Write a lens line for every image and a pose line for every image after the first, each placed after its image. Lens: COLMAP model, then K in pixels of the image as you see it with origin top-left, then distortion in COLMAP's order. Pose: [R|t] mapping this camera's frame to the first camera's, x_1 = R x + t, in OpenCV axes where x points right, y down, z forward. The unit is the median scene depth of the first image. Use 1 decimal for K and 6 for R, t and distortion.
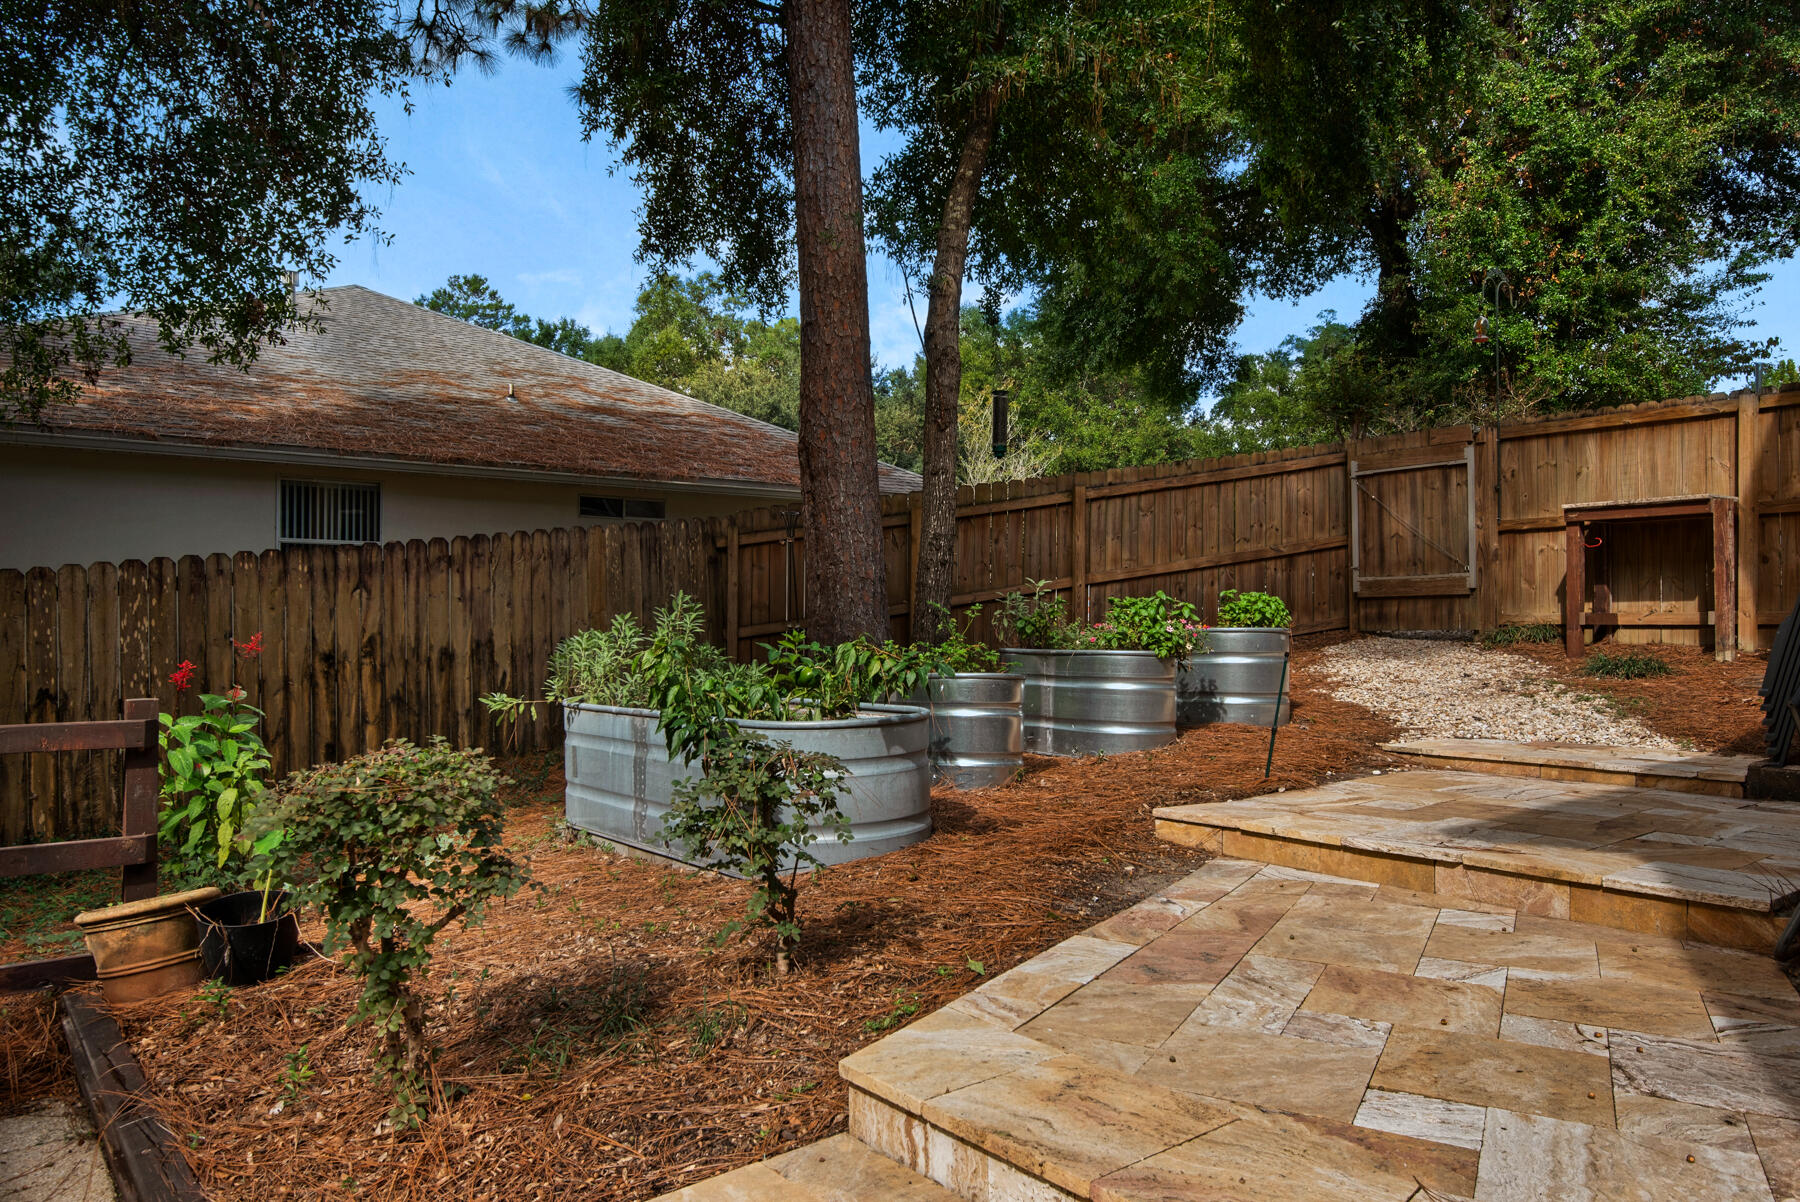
lens RADIAL K [[1215.5, 0, 900.0], [0, 1215.5, 601.0], [0, 0, 1]] dist [0.045183, -0.039622]
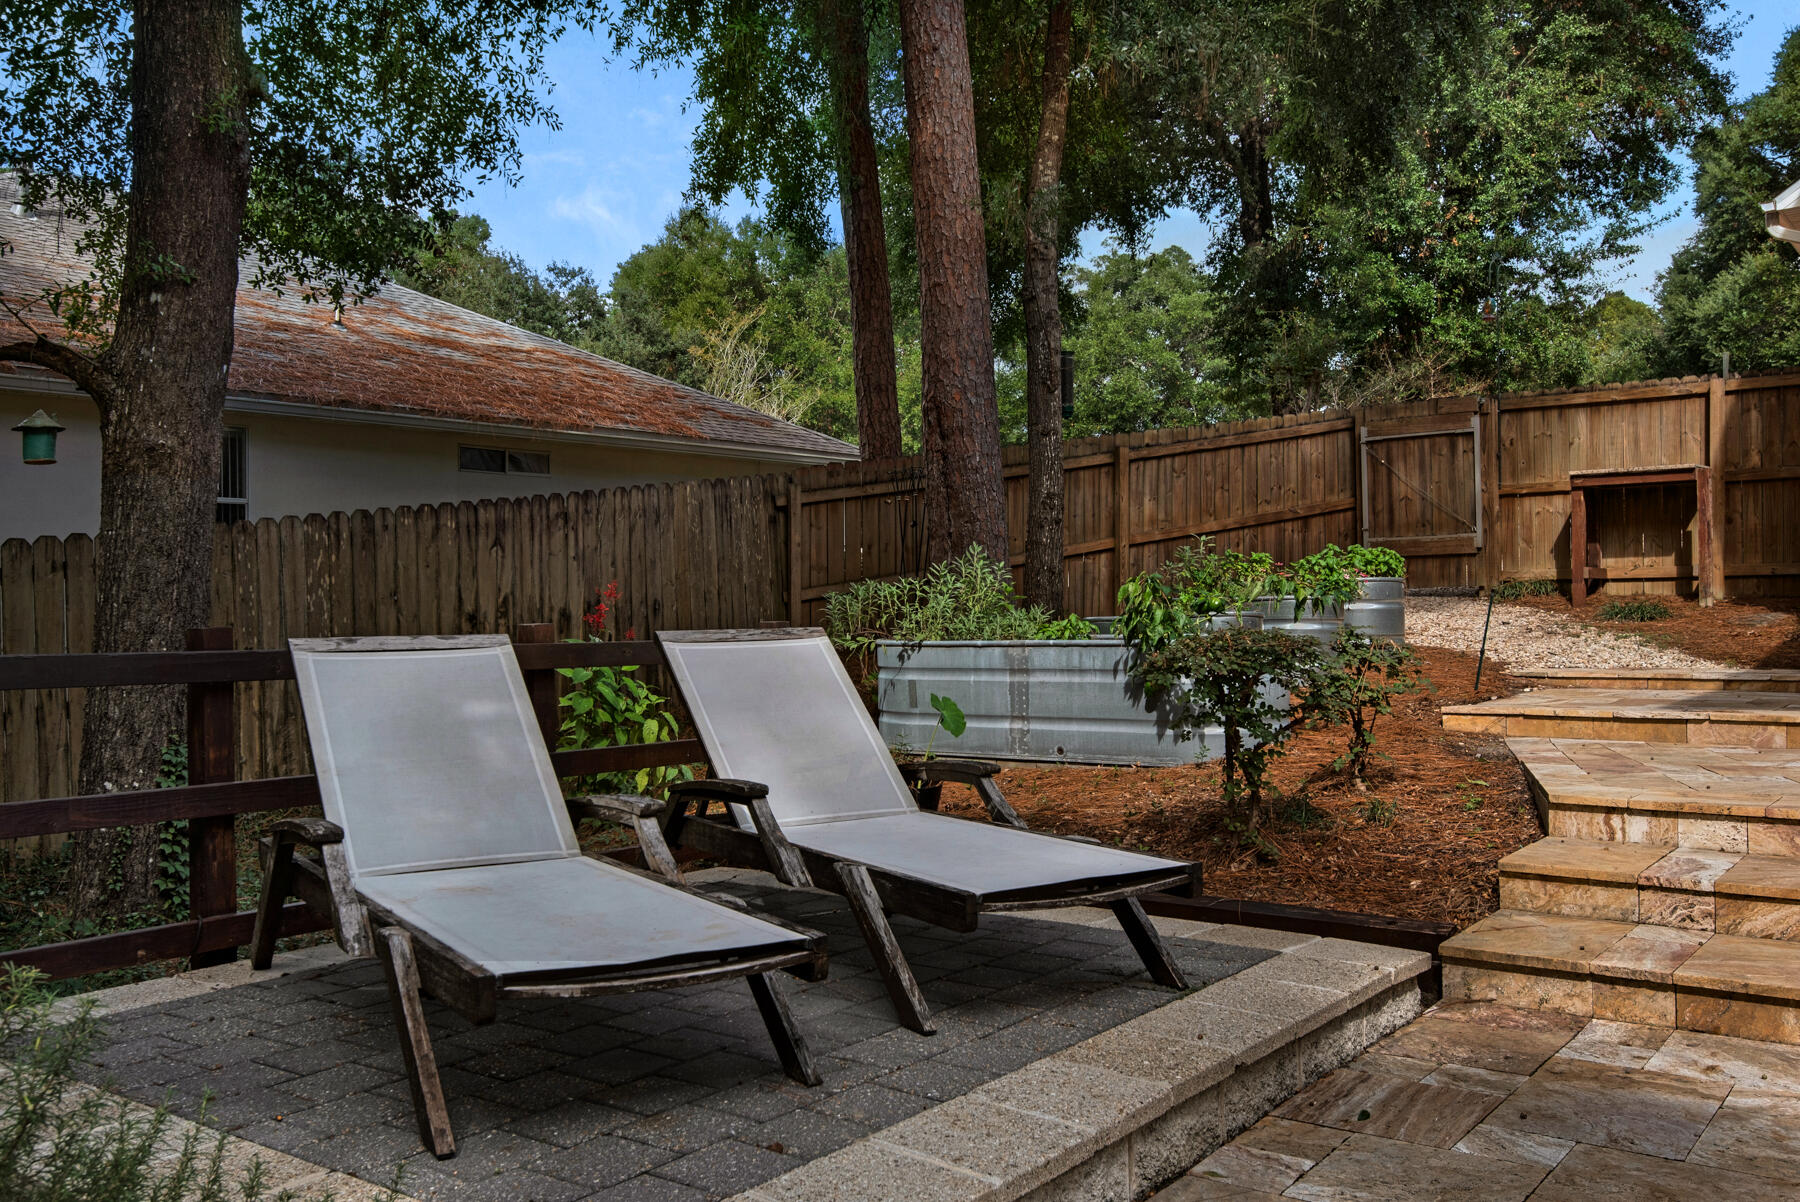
lens RADIAL K [[1597.6, 0, 900.0], [0, 1597.6, 601.0], [0, 0, 1]] dist [0.026225, -0.015615]
pose [[0.968686, -0.009135, 0.248120, -0.380687], [0.006687, 0.999920, 0.010705, 0.018359], [-0.248198, -0.008711, 0.968670, -0.246387]]
